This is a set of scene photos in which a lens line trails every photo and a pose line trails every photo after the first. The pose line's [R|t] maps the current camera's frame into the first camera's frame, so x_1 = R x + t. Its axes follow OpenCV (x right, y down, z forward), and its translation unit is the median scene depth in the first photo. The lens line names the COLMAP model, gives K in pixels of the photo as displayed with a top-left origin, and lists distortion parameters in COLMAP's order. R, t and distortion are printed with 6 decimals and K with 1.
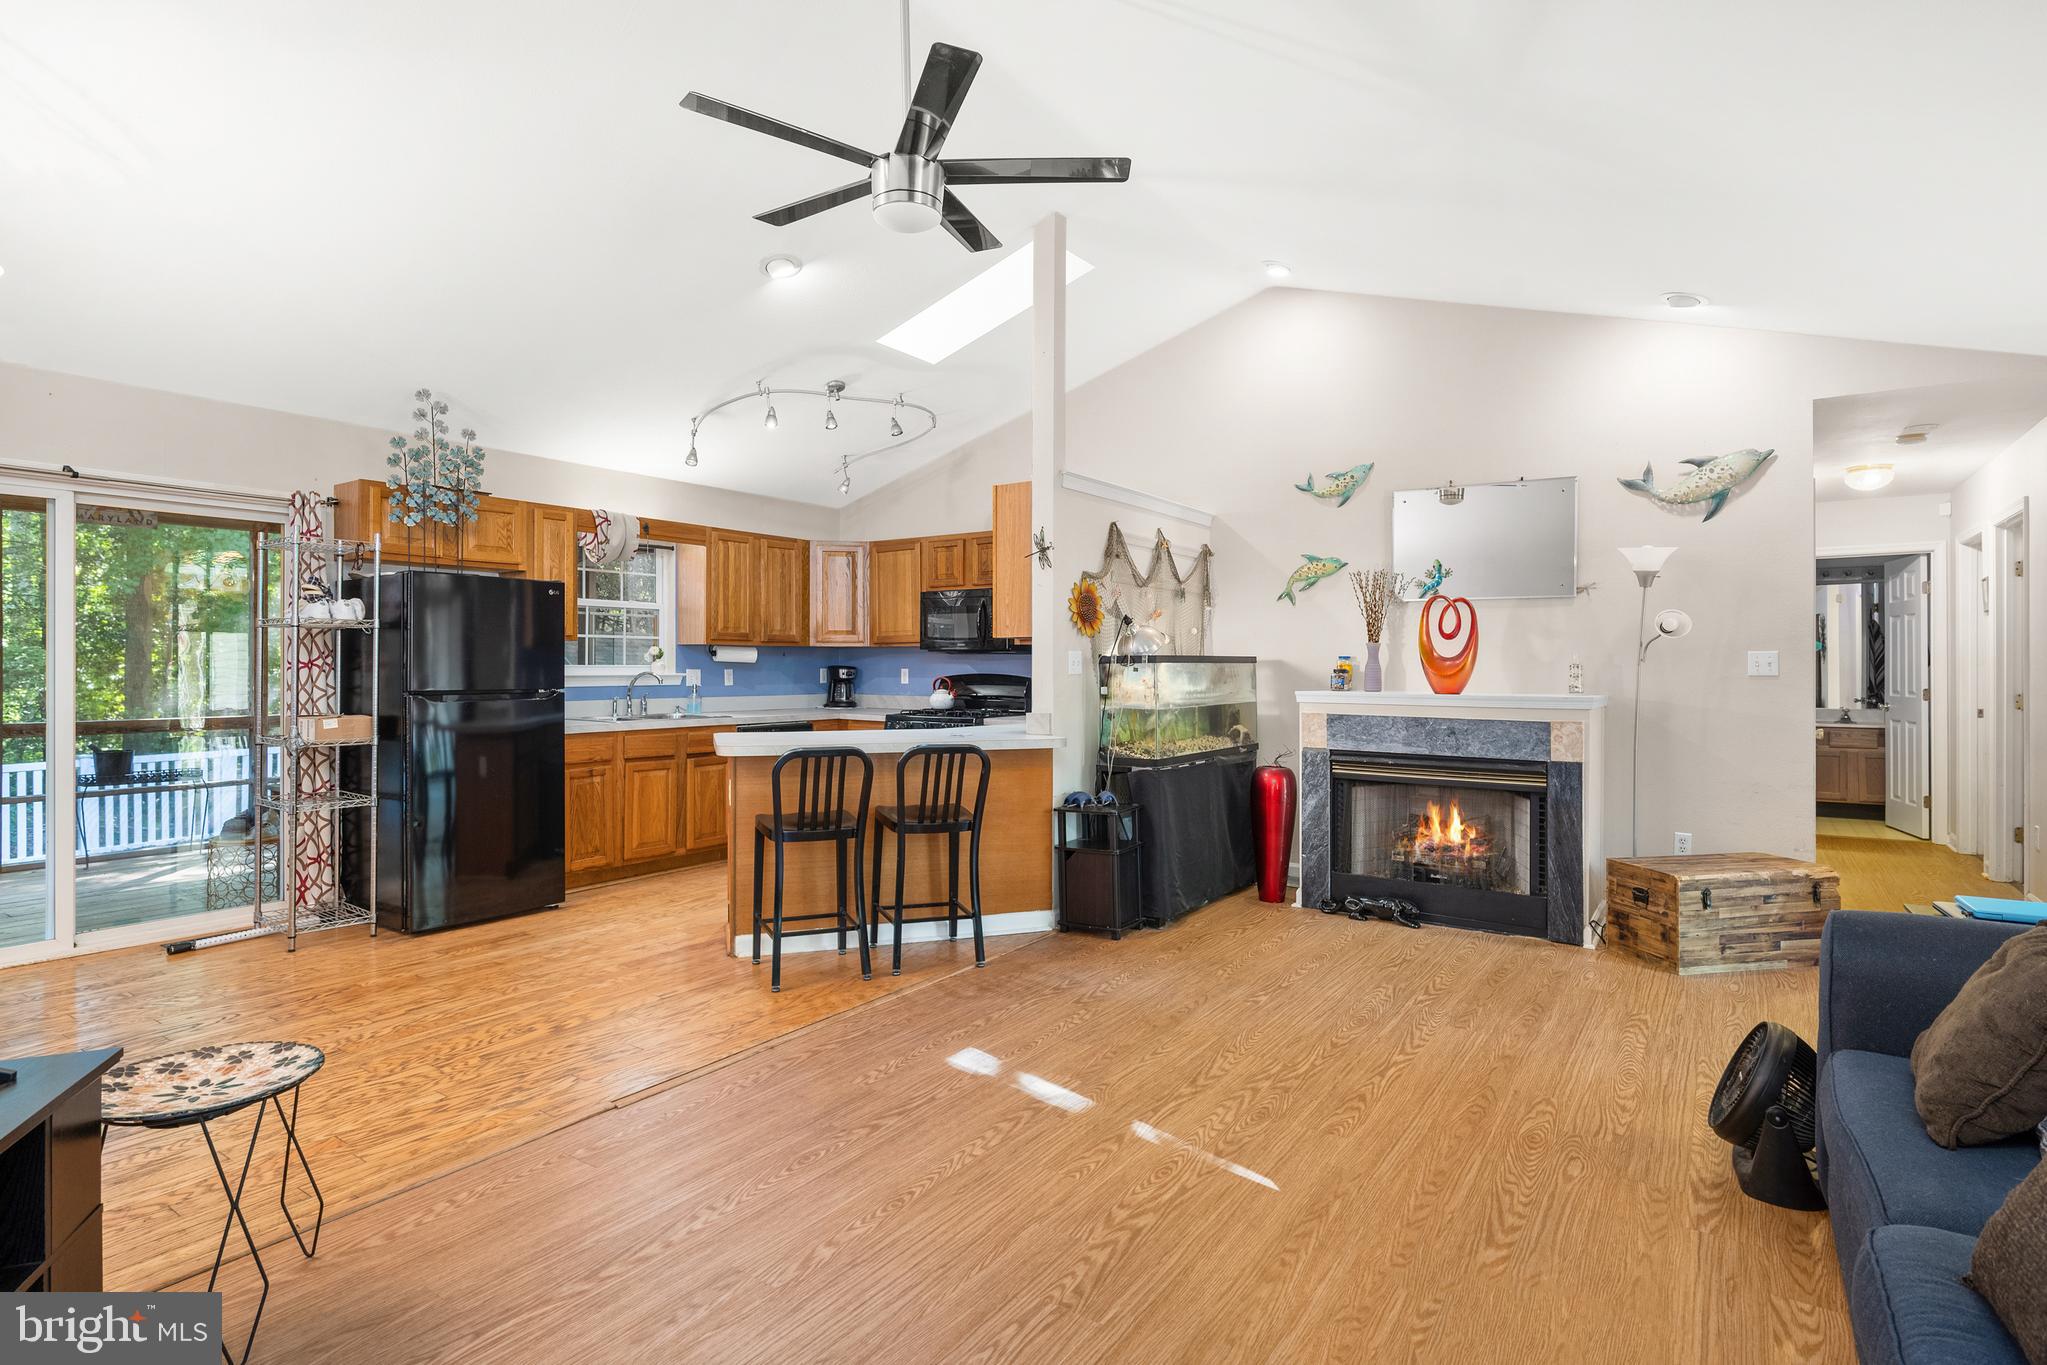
lens RADIAL K [[1039.7, 0, 1049.7], [0, 1039.7, 658.4], [0, 0, 1]] dist [0.000707, -0.000345]
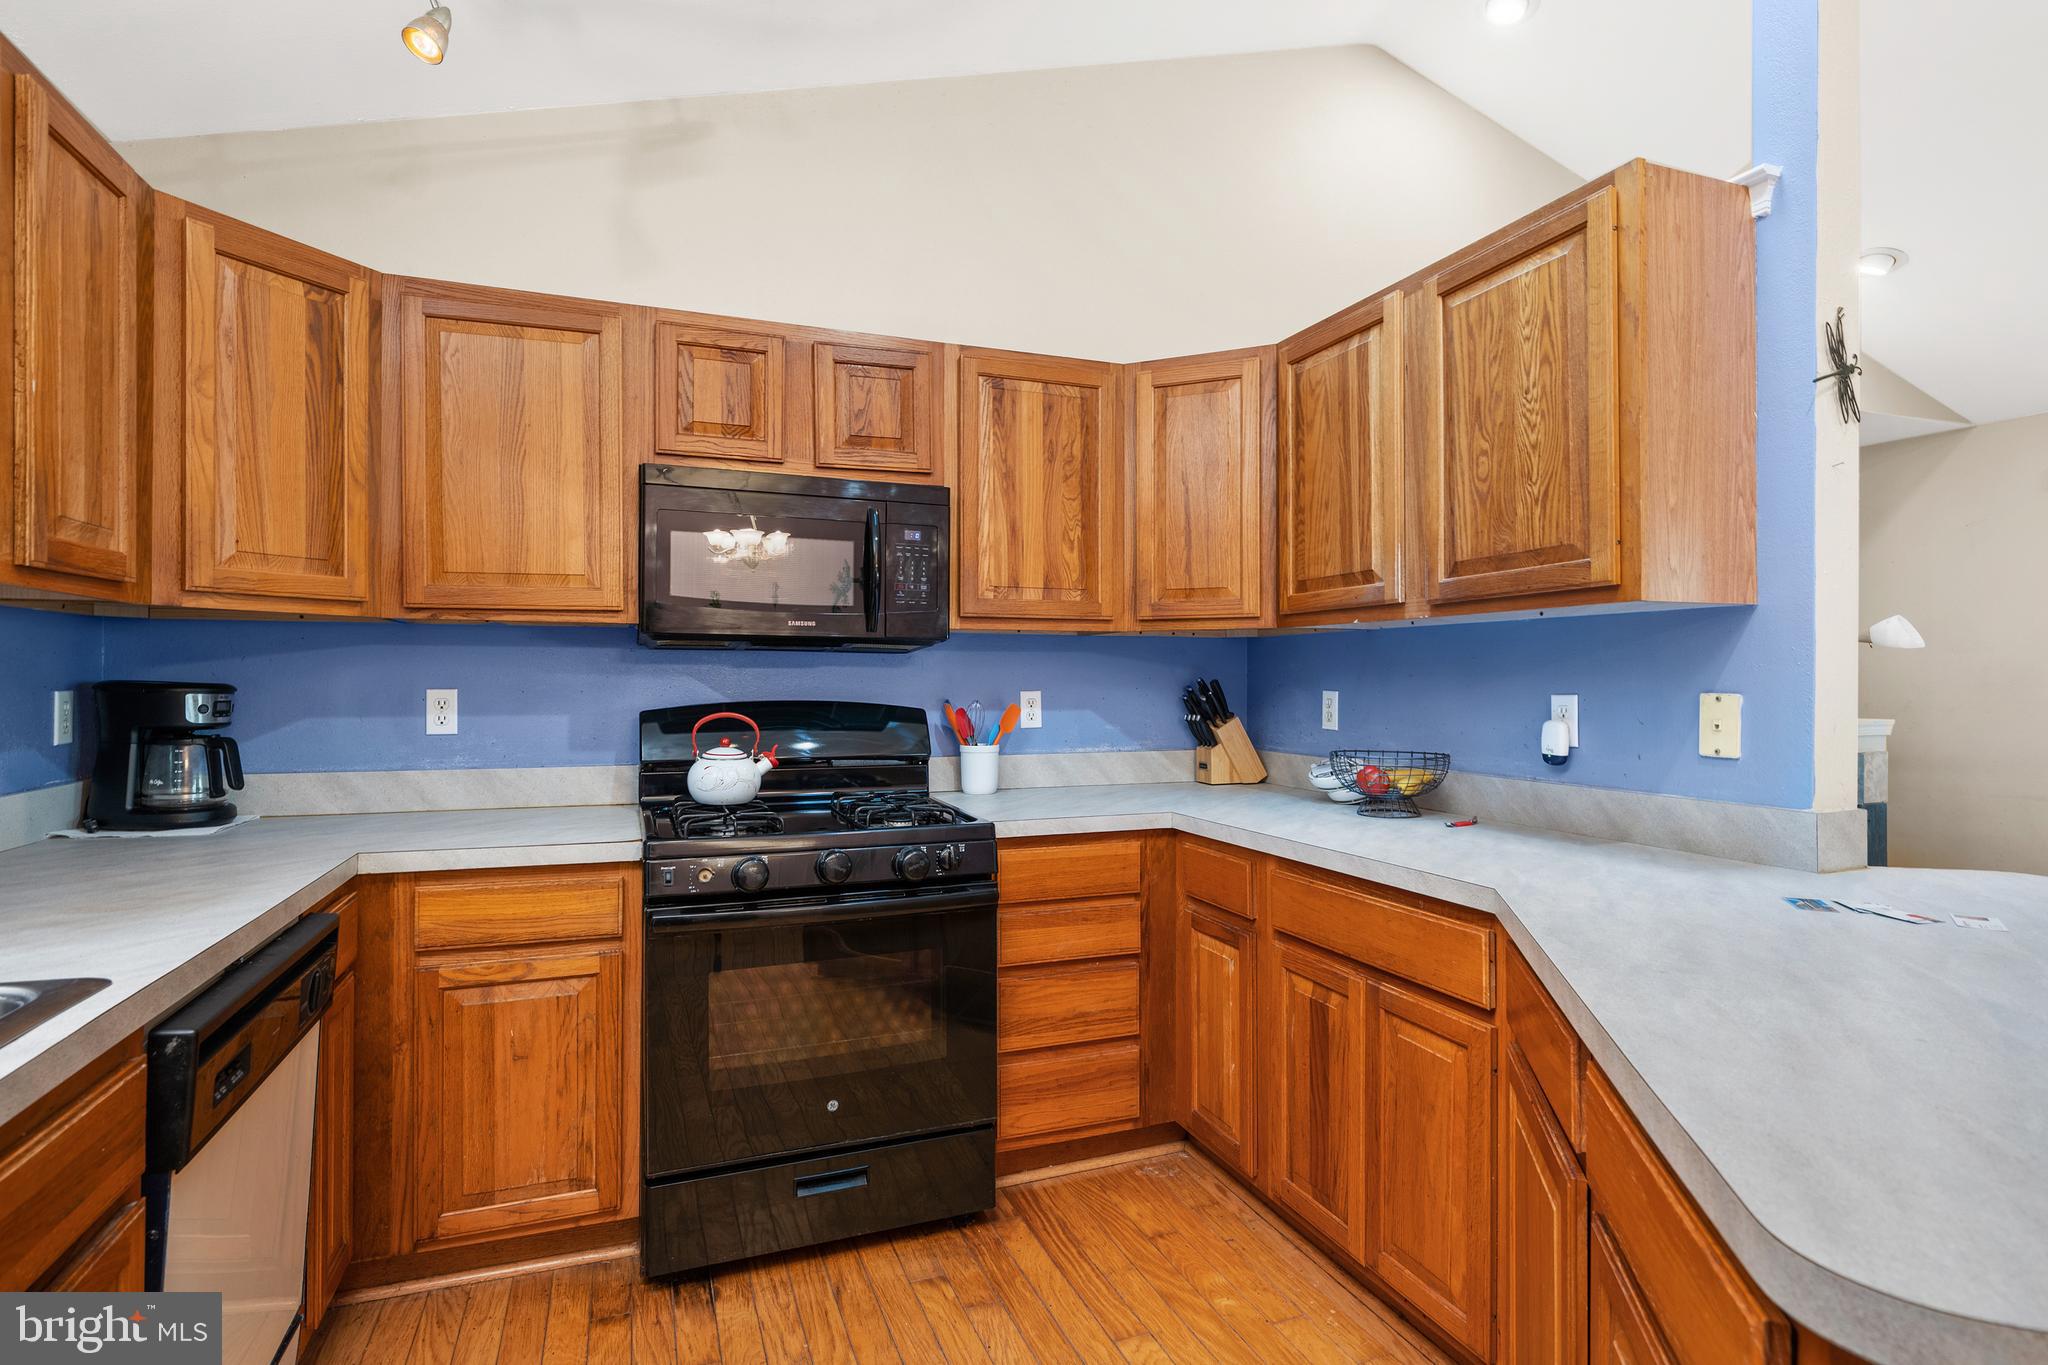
lens RADIAL K [[1009.2, 0, 1023.0], [0, 1009.2, 675.8], [0, 0, 1]] dist [-0.001420, -0.000575]
pose [[0.574333, 0.002127, 0.818619, -0.465016], [-0.005868, 0.999982, 0.001519, 0.005999], [-0.818601, -0.005676, 0.574335, 1.022657]]
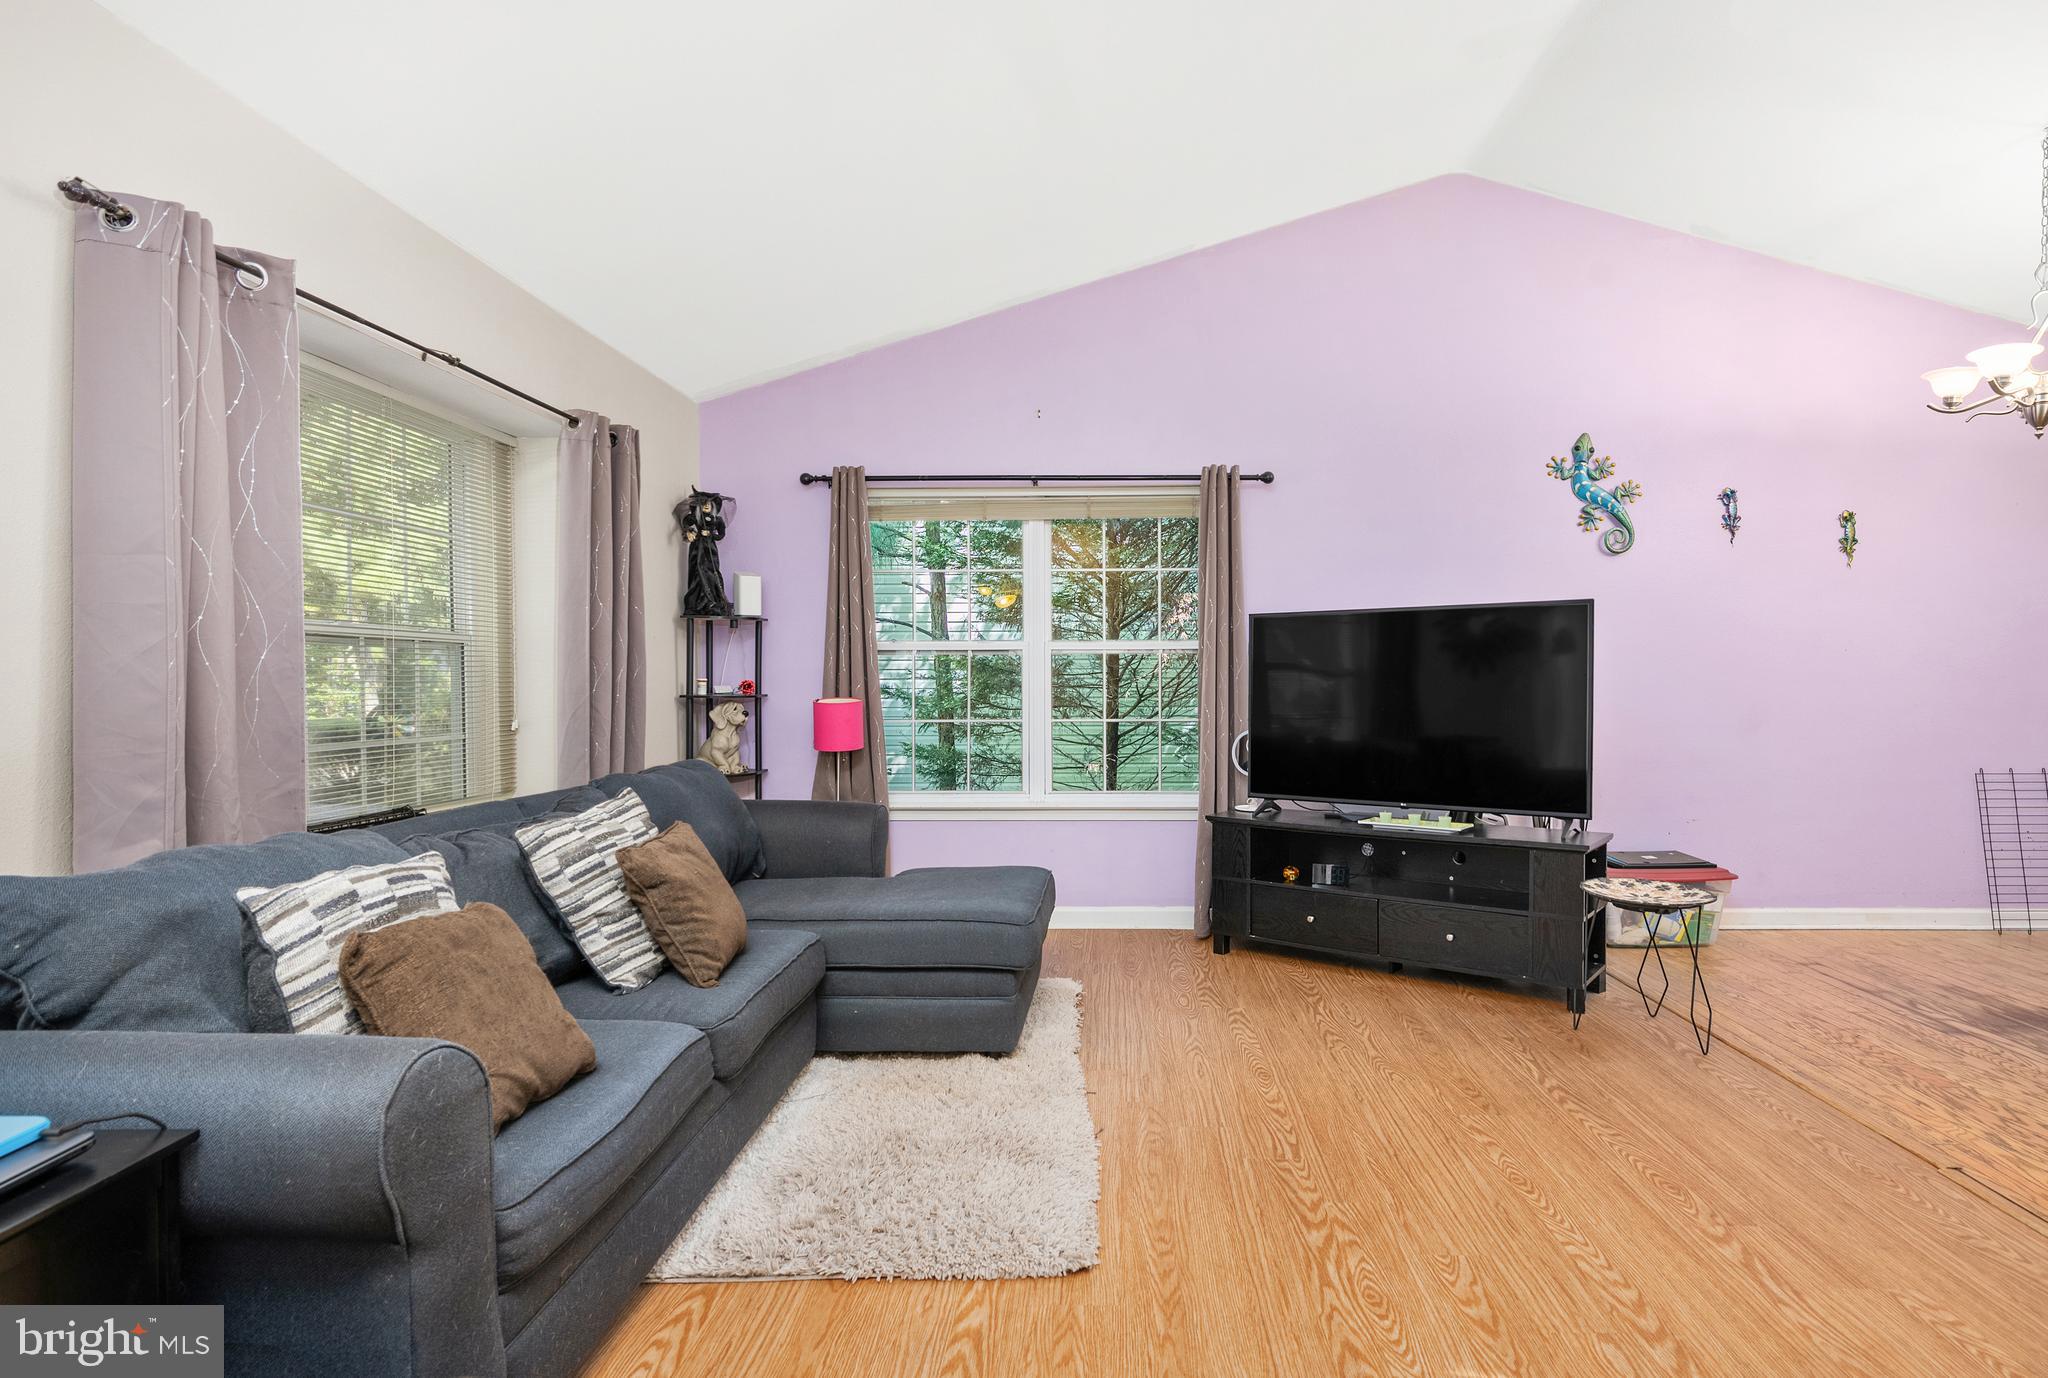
lens RADIAL K [[1077.2, 0, 1092.8], [0, 1077.2, 700.7], [0, 0, 1]] dist [-0.001243, 0.000103]
pose [[-0.842491, 0.012767, -0.538560, 0.361446], [0.005611, 0.999873, 0.014925, 0.023295], [0.538682, 0.009552, -0.842455, 0.798805]]
